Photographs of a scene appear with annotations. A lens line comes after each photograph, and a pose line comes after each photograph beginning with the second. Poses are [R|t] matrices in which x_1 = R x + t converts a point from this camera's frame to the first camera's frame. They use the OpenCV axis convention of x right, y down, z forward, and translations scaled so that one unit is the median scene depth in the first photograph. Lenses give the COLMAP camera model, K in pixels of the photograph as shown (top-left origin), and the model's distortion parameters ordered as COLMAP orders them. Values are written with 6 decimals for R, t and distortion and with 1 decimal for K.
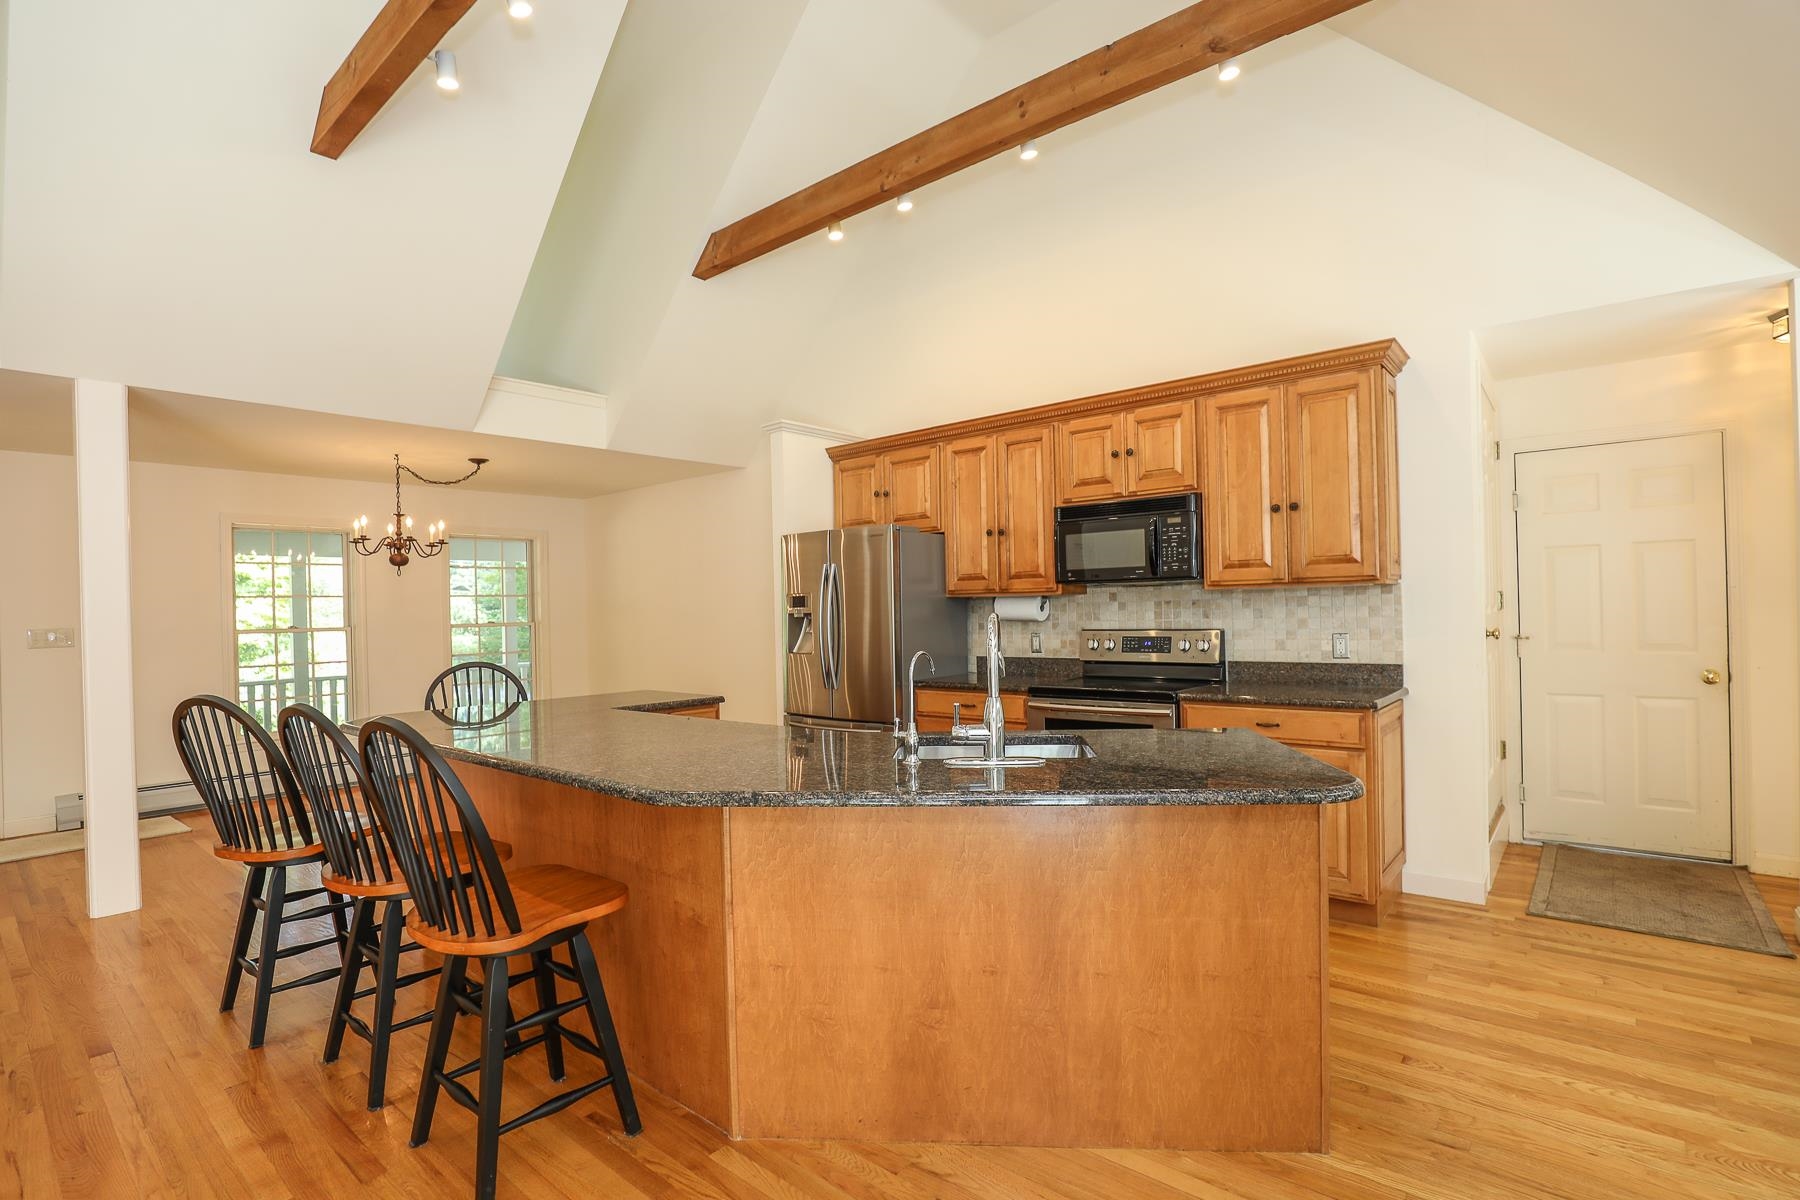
lens RADIAL K [[837.9, 0, 911.8], [0, 837.9, 611.7], [0, 0, 1]] dist [-0.027822, 0.000034]
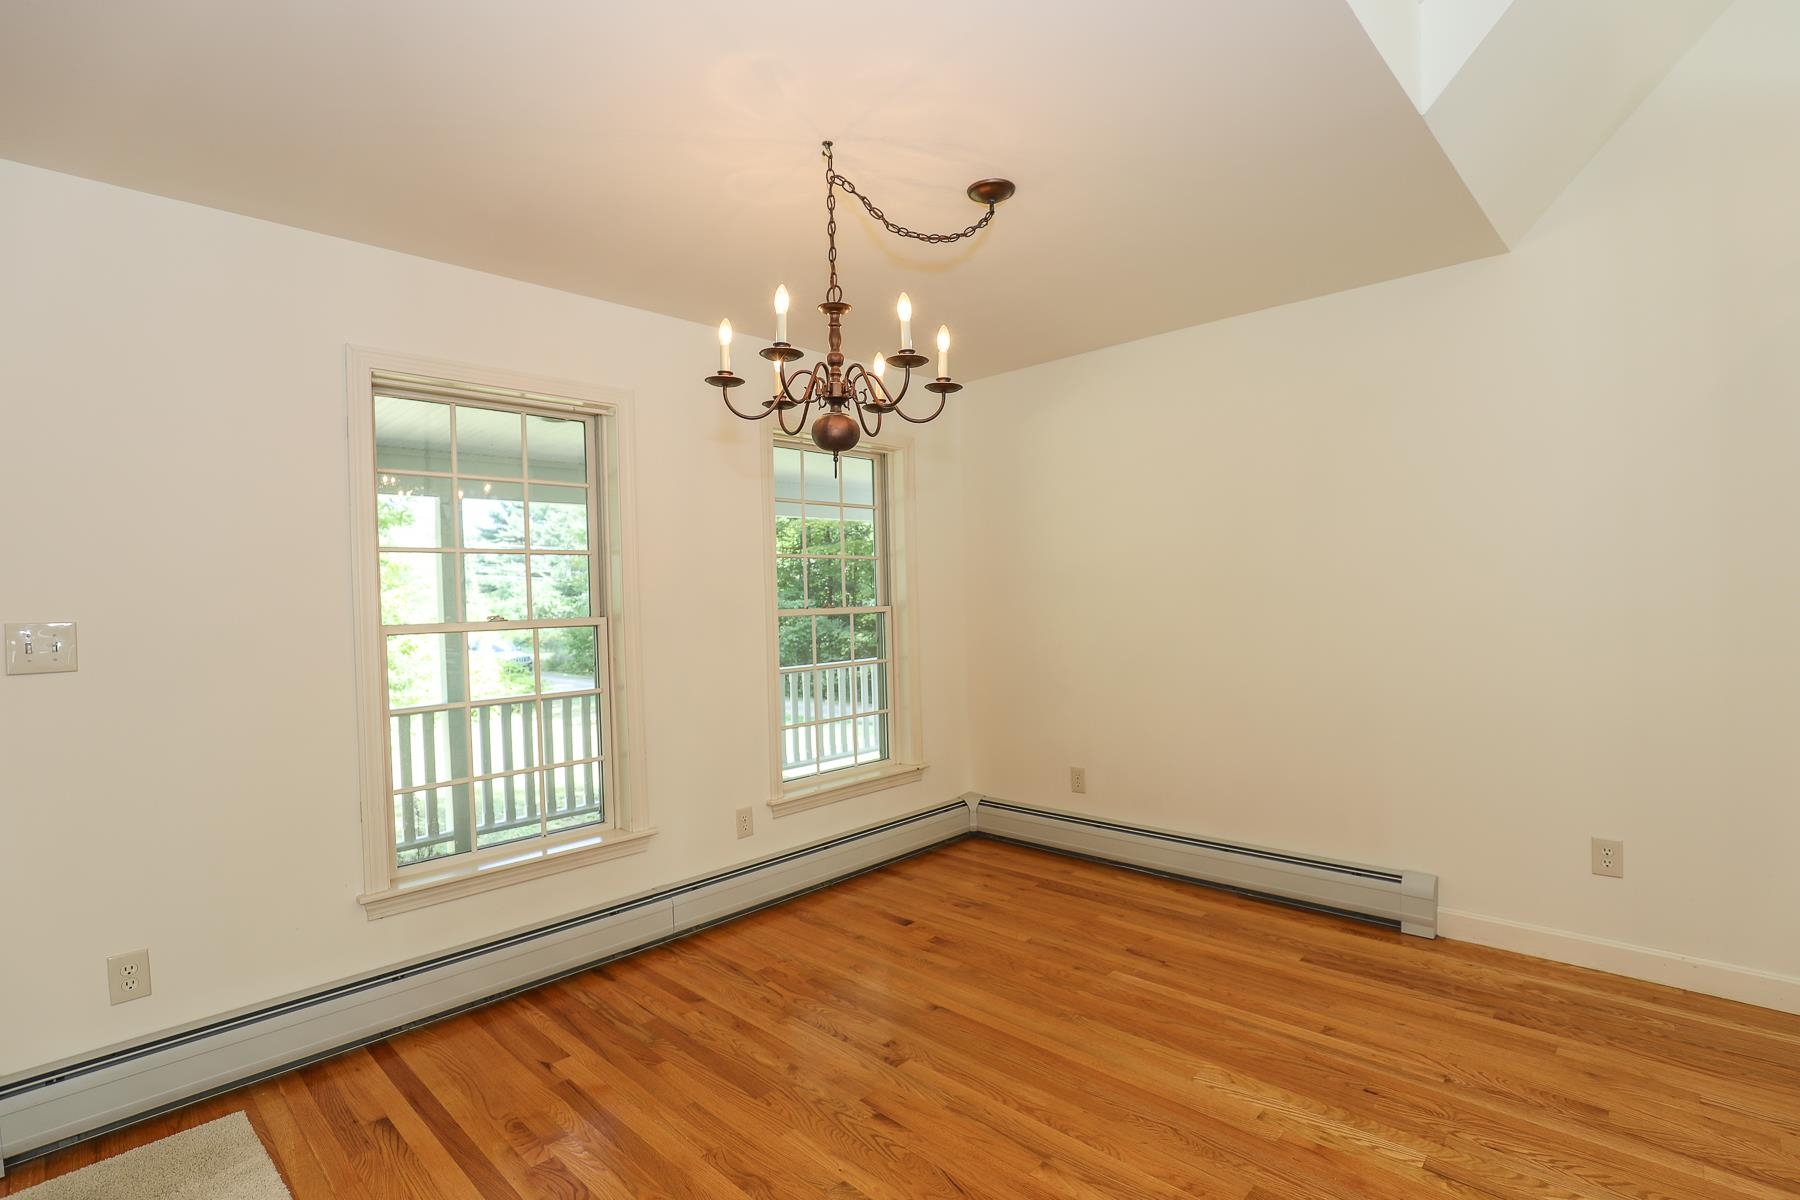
lens RADIAL K [[837.9, 0, 911.8], [0, 837.9, 611.7], [0, 0, 1]] dist [-0.027822, 0.000034]
pose [[0.998022, -0.004783, -0.062683, -0.787487], [0.005817, 0.999850, 0.016335, 0.014103], [0.062595, -0.016668, 0.997900, 0.888527]]
